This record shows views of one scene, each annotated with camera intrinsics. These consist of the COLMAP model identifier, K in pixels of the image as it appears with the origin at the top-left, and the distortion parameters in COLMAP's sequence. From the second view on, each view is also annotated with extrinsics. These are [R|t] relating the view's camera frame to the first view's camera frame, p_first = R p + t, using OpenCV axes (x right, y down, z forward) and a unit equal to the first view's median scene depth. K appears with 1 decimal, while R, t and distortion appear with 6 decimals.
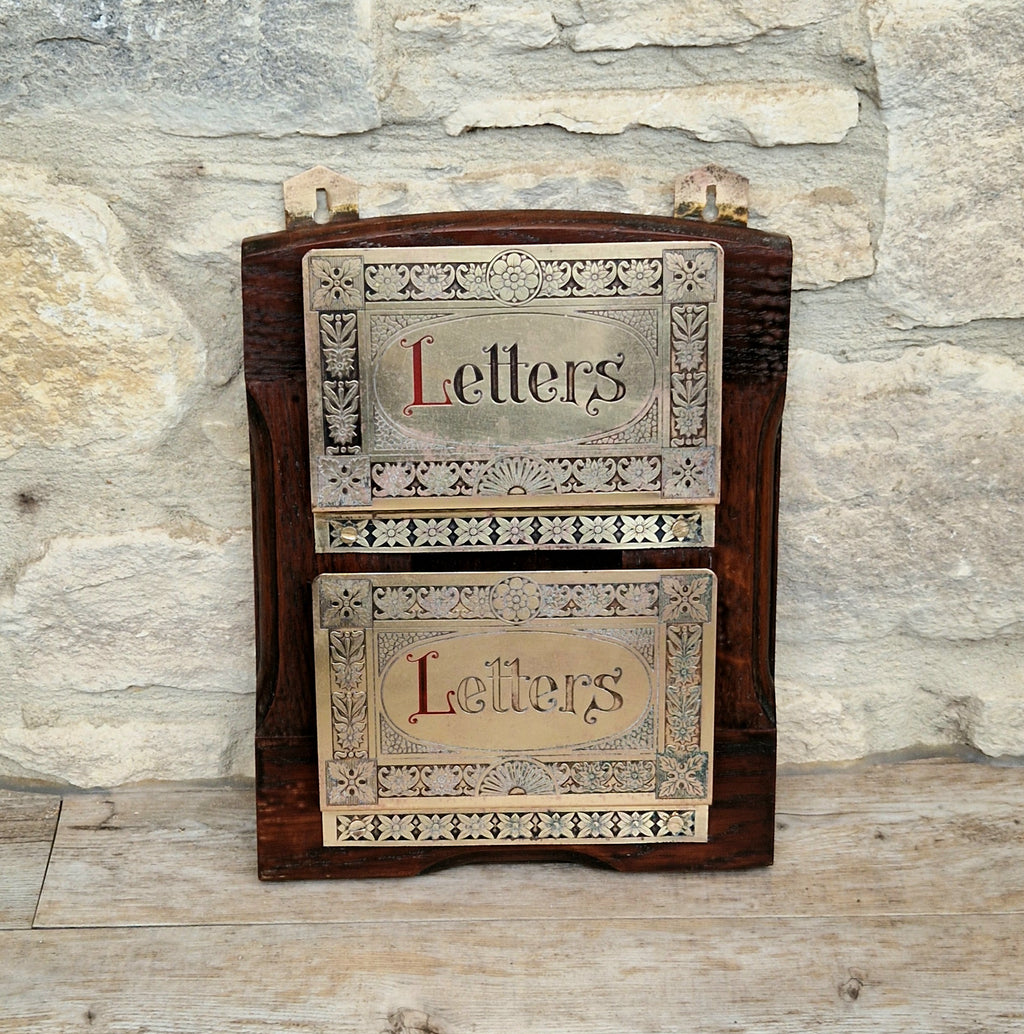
lens RADIAL K [[2256.5, 0, 532.3], [0, 2256.5, 535.1], [0, 0, 1]] dist [0.220080, -1.257006]
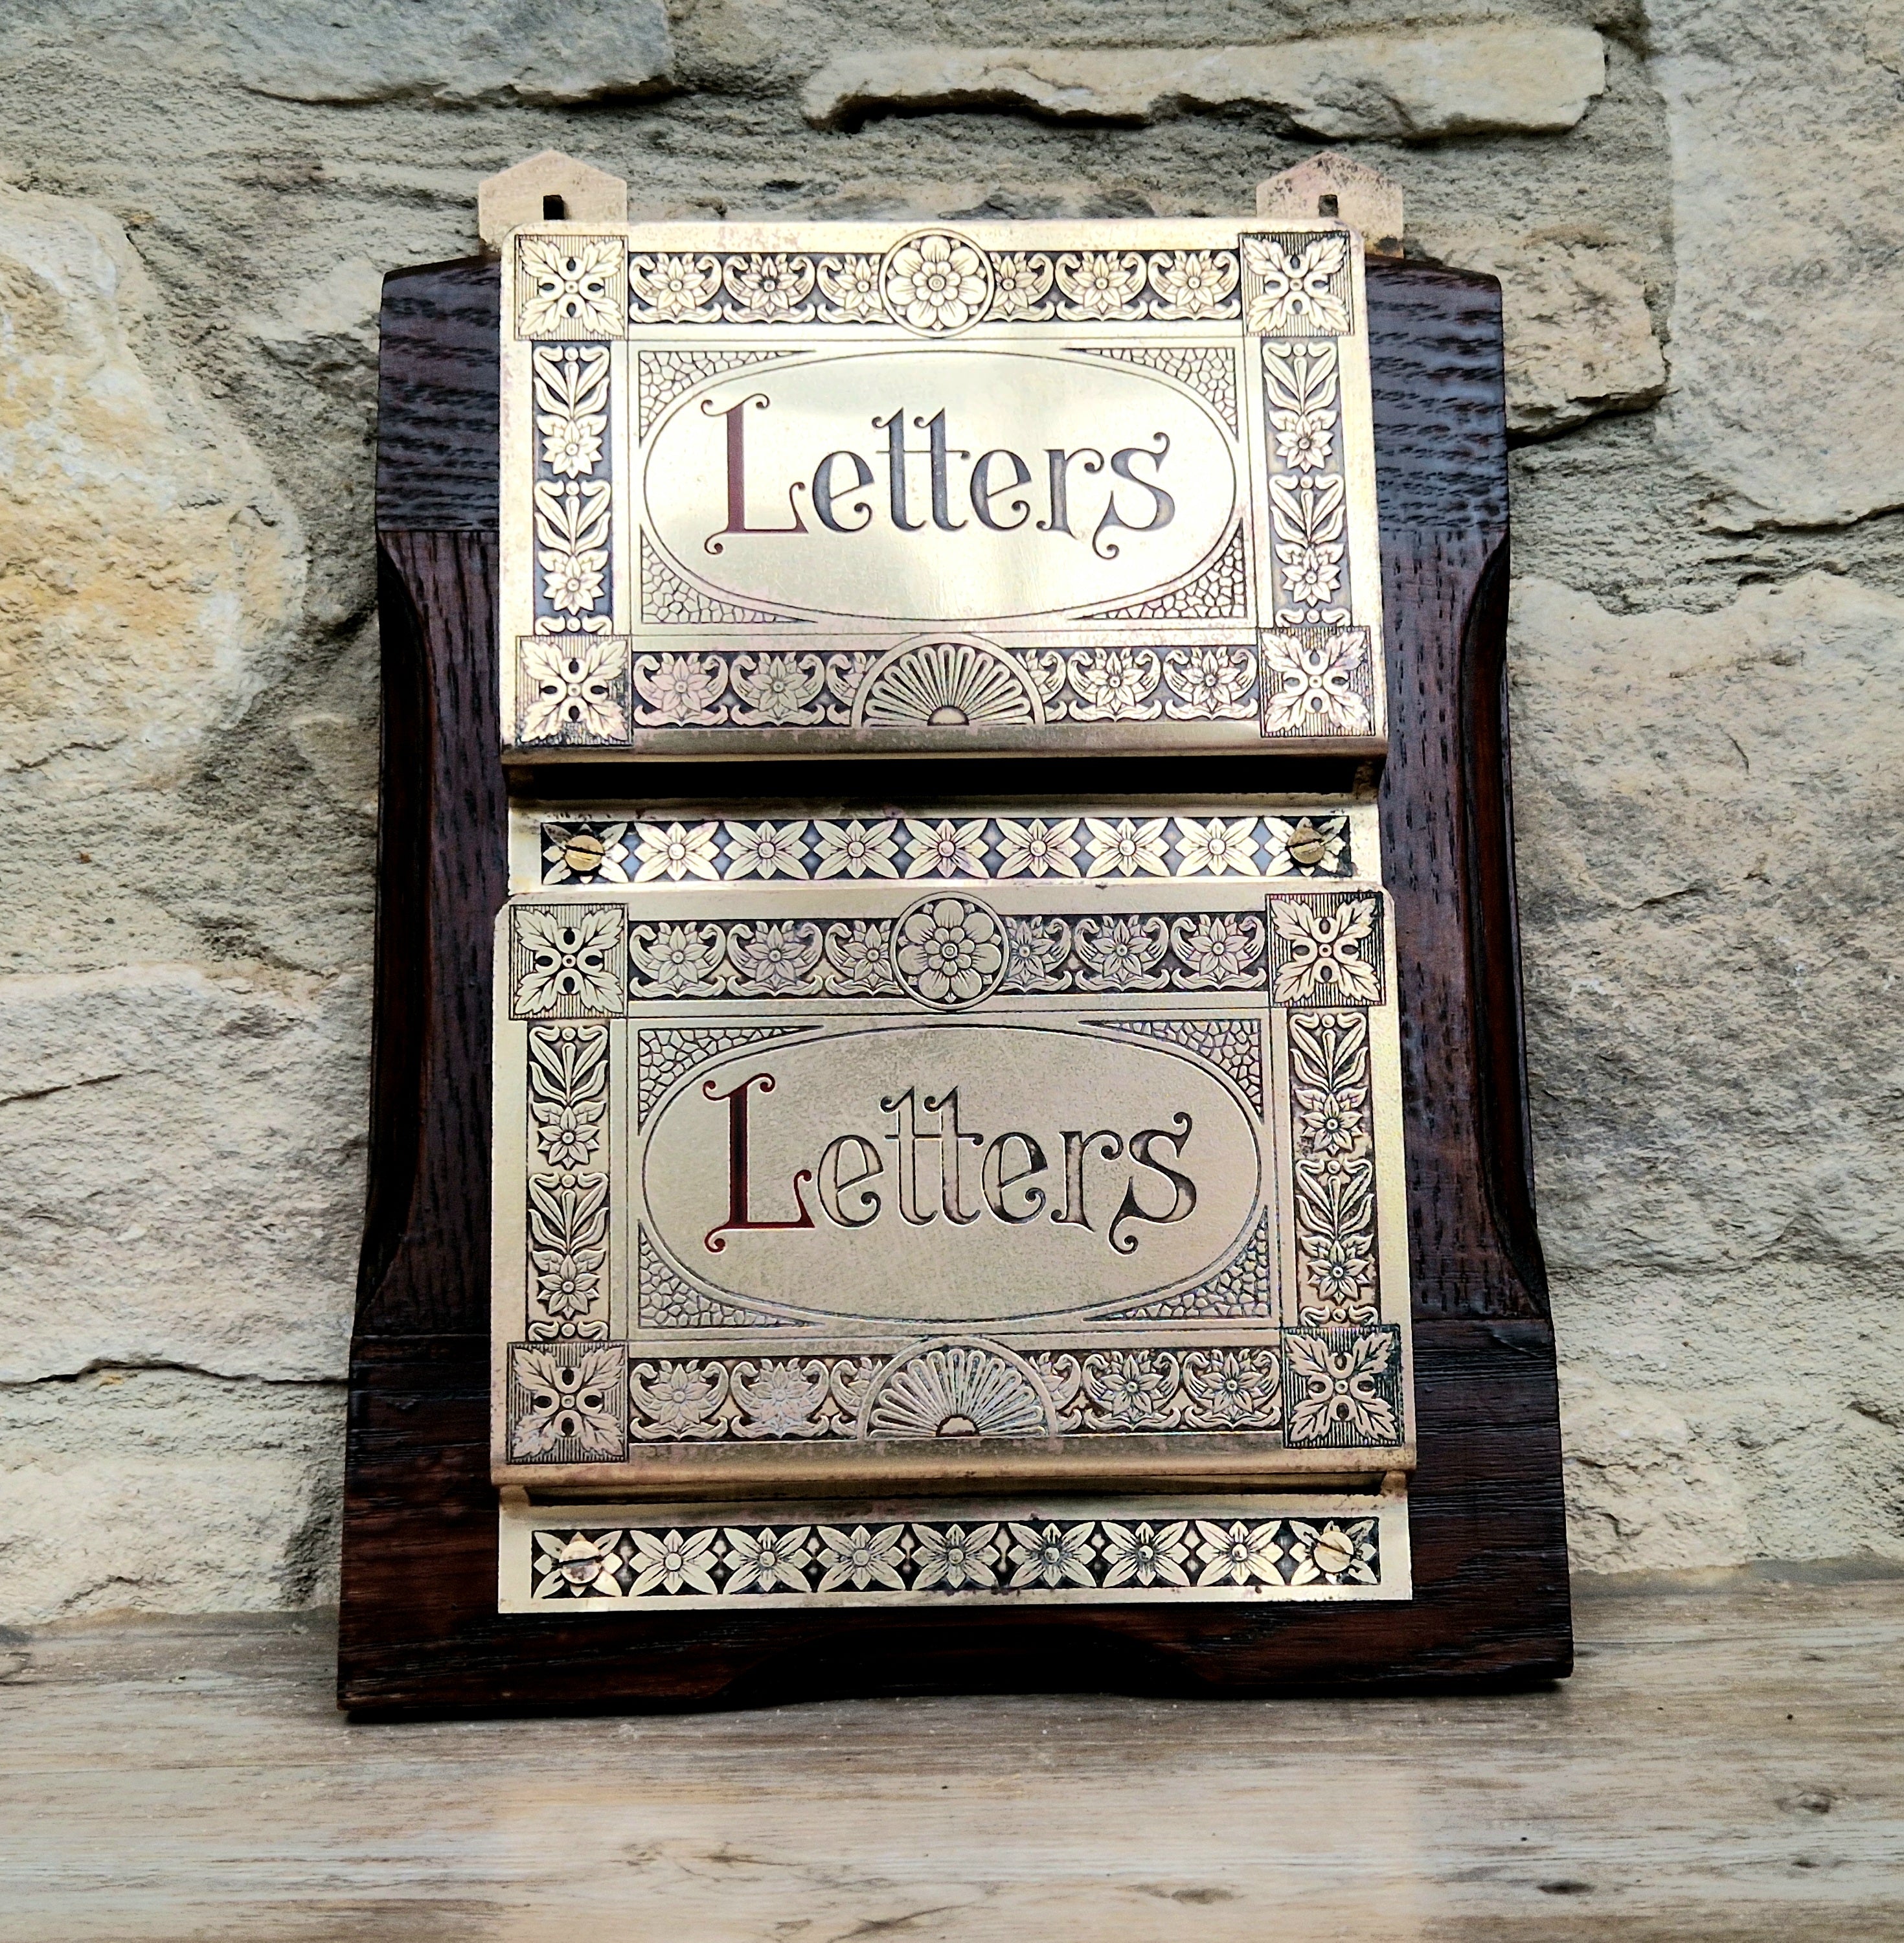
lens RADIAL K [[3278.6, 0, 1030.2], [0, 3278.6, 1038.2], [0, 0, 1]] dist [0.143124, -0.411432]
pose [[0.999818, -0.018541, 0.004414, 0.005842], [0.018399, 0.878525, -0.477341, 0.356460], [0.004972, 0.477336, 0.878707, 0.437087]]
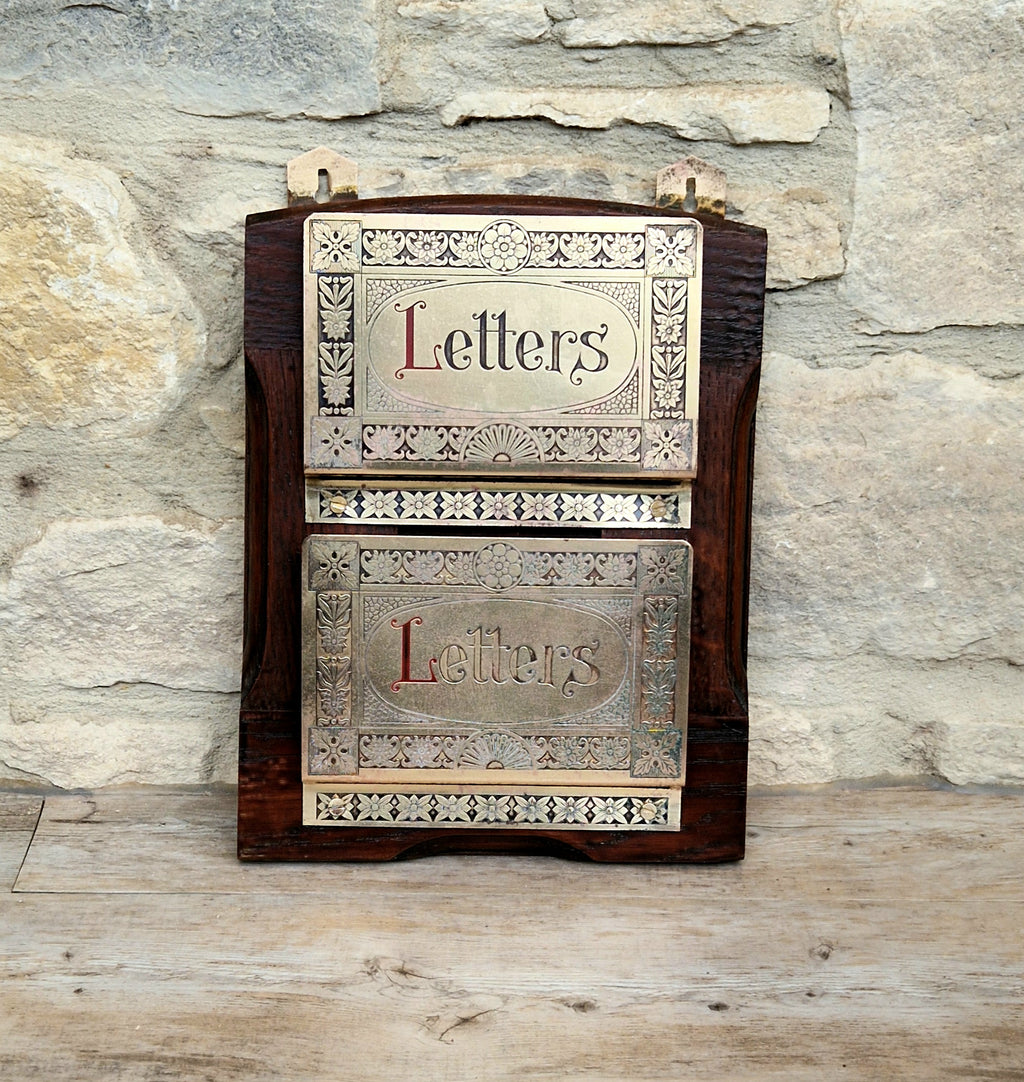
lens RADIAL K [[2238.8, 0, 519.4], [0, 2238.8, 659.2], [0, 0, 1]] dist [0.180635, -0.721972]
pose [[0.999713, 0.020803, 0.011880, -0.009061], [-0.018828, 0.988923, -0.147227, 0.222159], [-0.014812, 0.146961, 0.989031, -0.008089]]
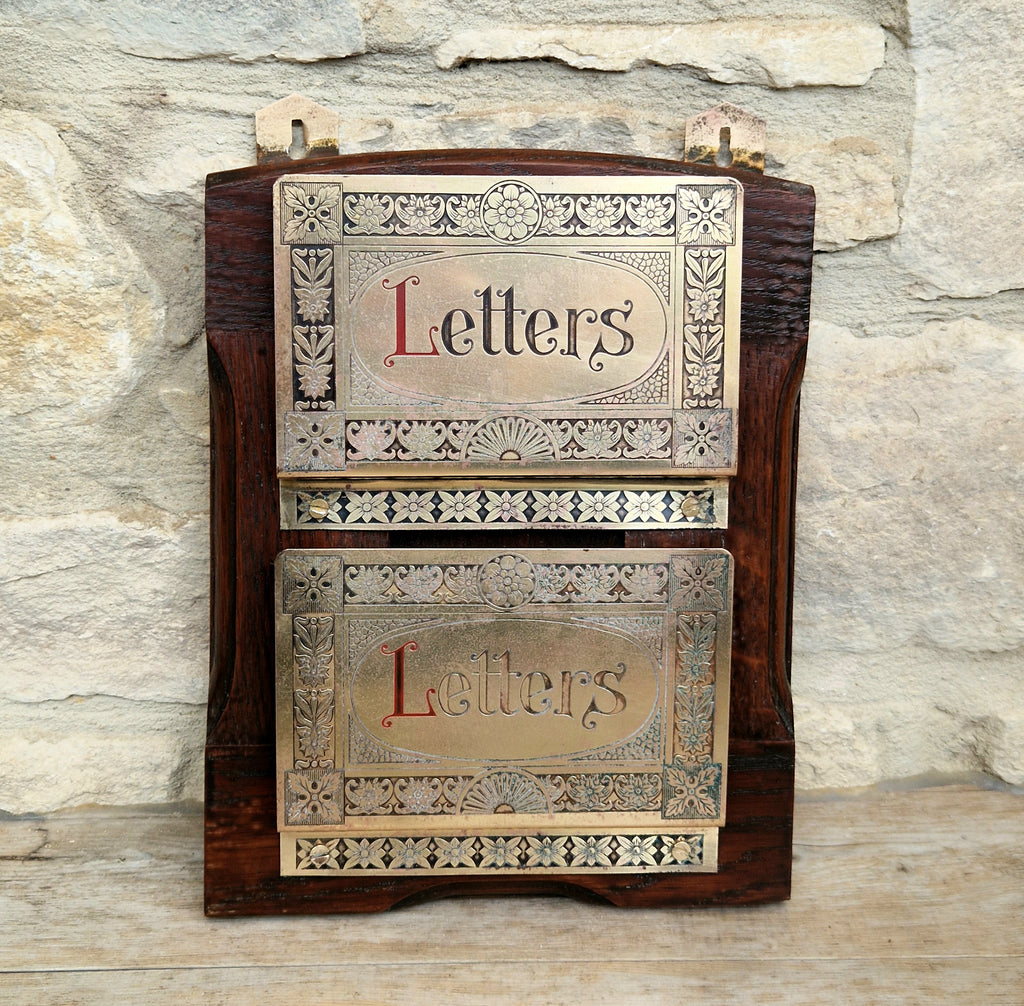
lens RADIAL K [[1727.9, 0, 544.5], [0, 1727.9, 422.7], [0, 0, 1]] dist [0.143124, -0.411432]
pose [[0.999225, 0.011973, 0.037508, -0.018816], [-0.006113, 0.988268, -0.152608, 0.070479], [-0.038895, 0.152260, 0.987575, 0.323600]]
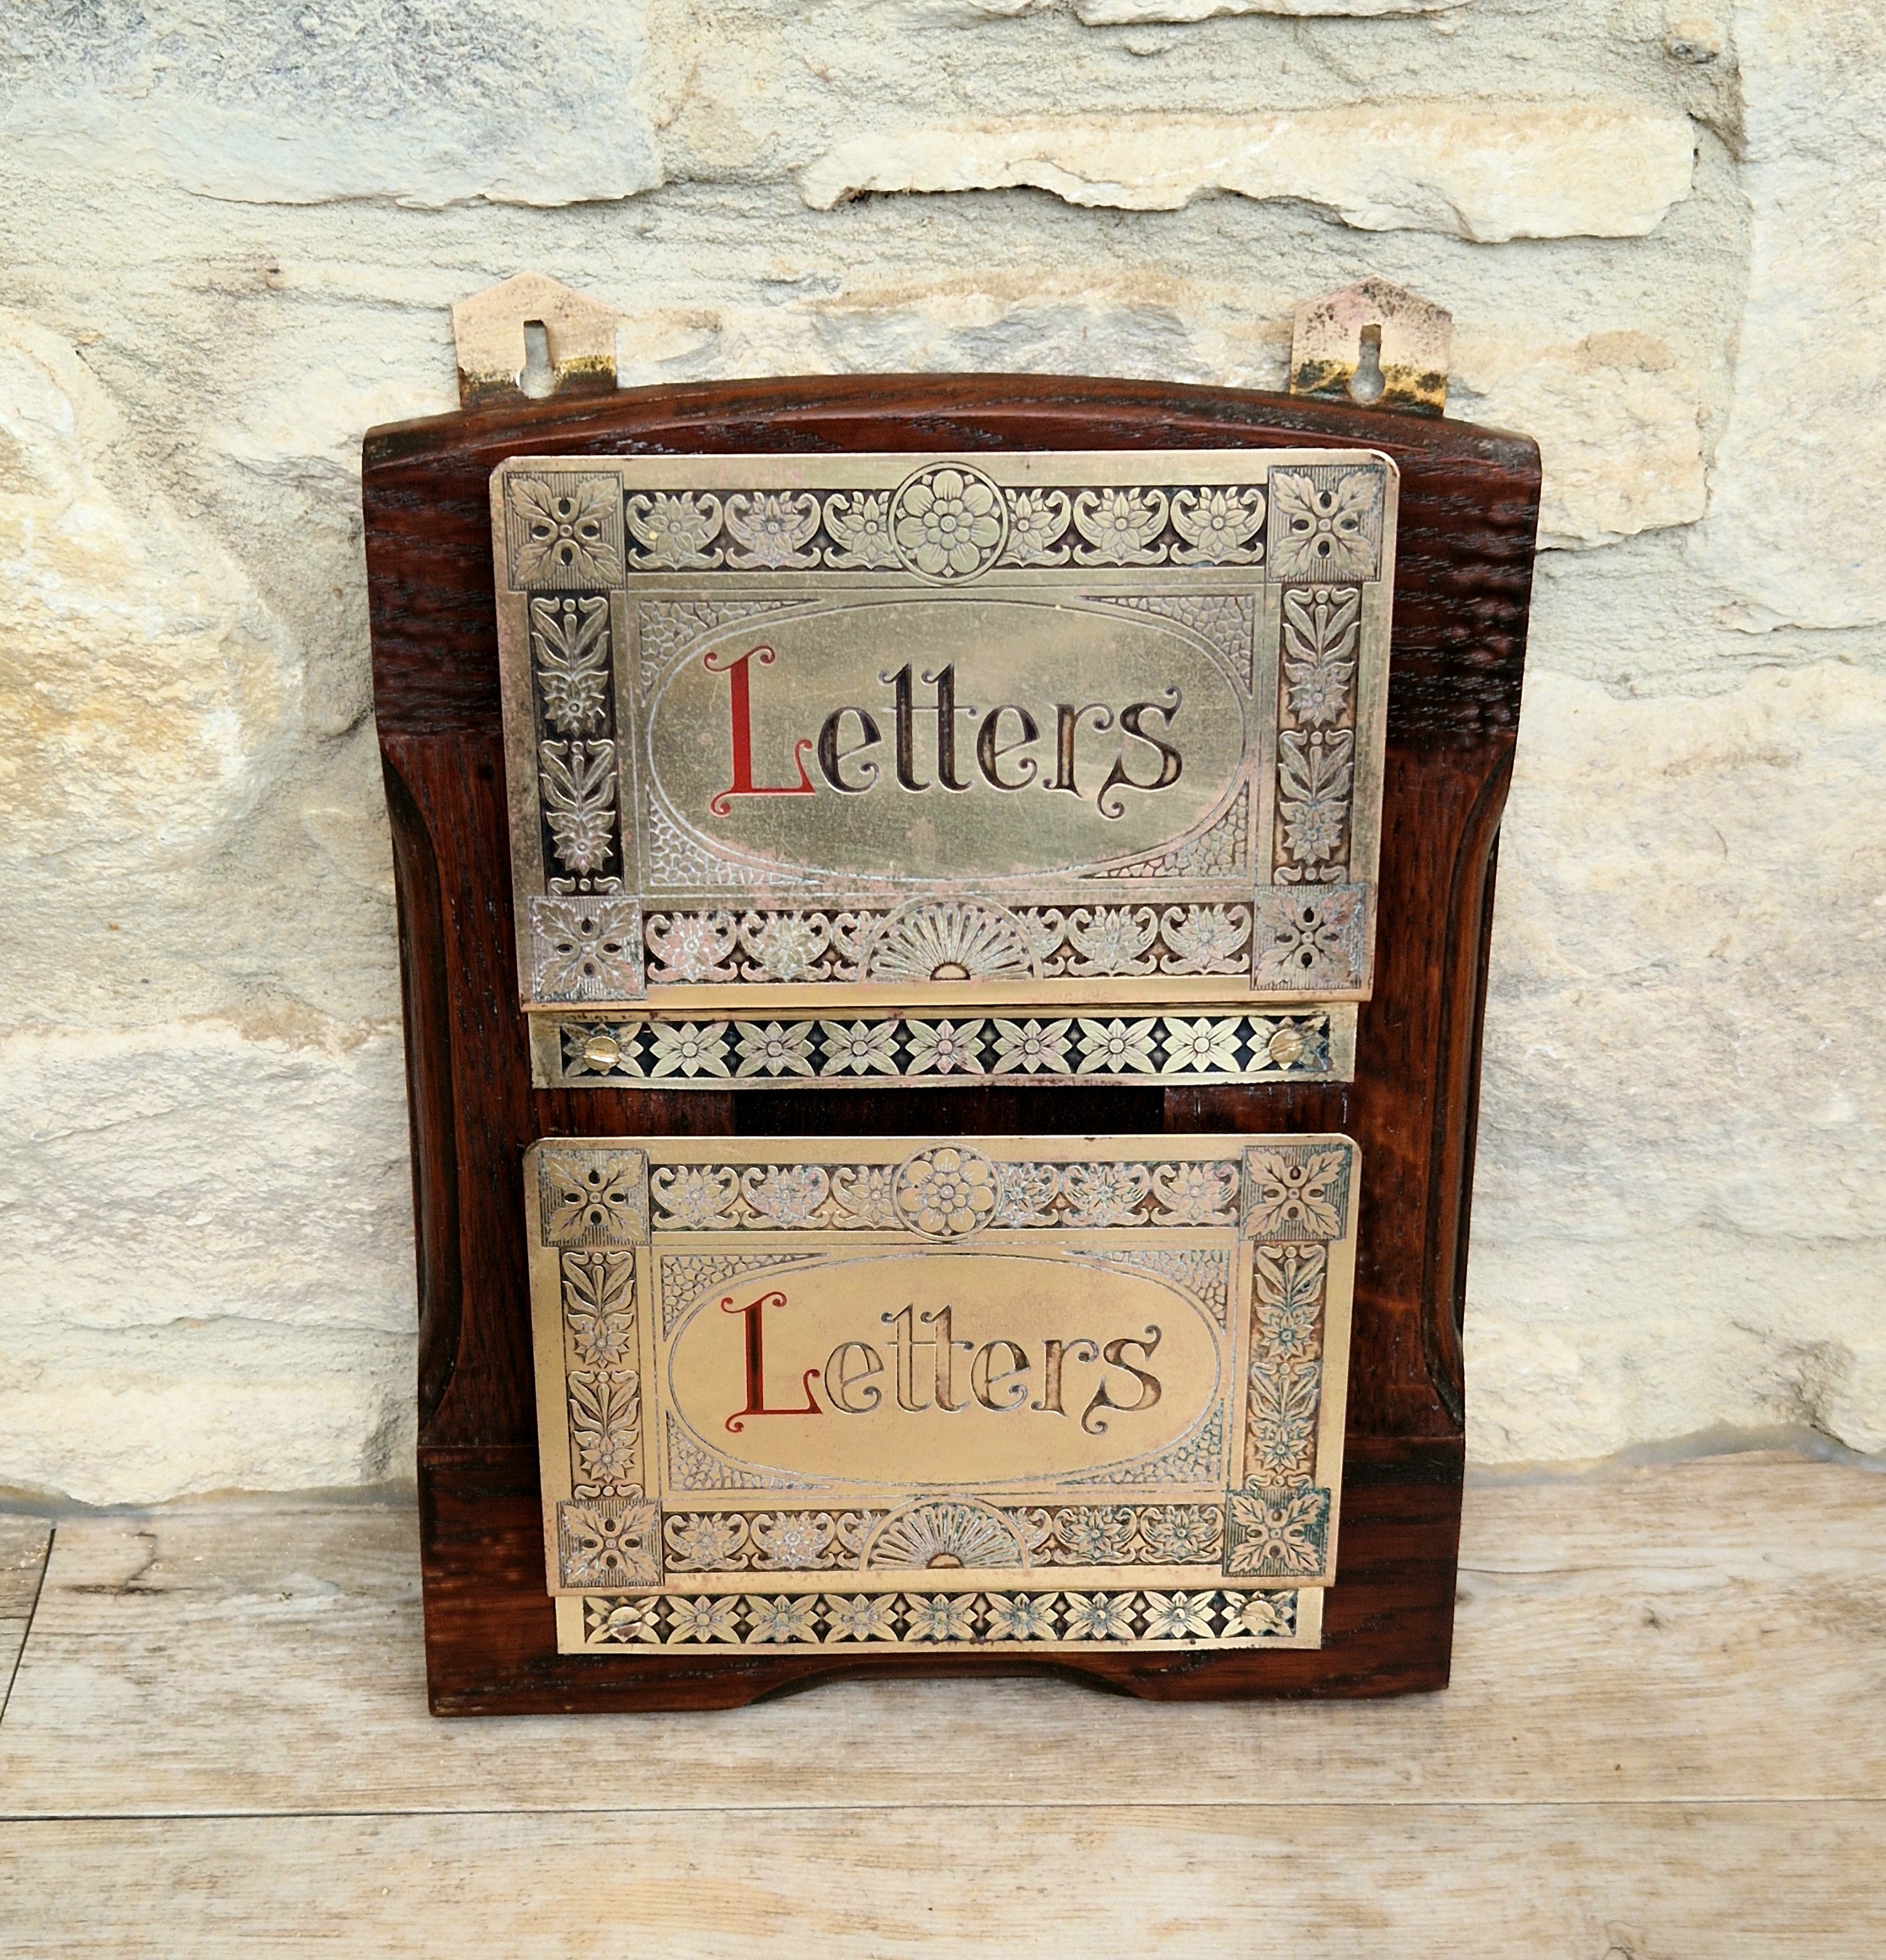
lens RADIAL K [[3185.3, 0, 1009.4], [0, 3185.3, 1111.8], [0, 0, 1]] dist [0.120565, -0.240902]
pose [[0.999873, 0.010262, 0.012154, -0.002115], [-0.011398, 0.995182, 0.097384, -0.055587], [-0.011096, -0.097511, 0.995173, 0.321901]]
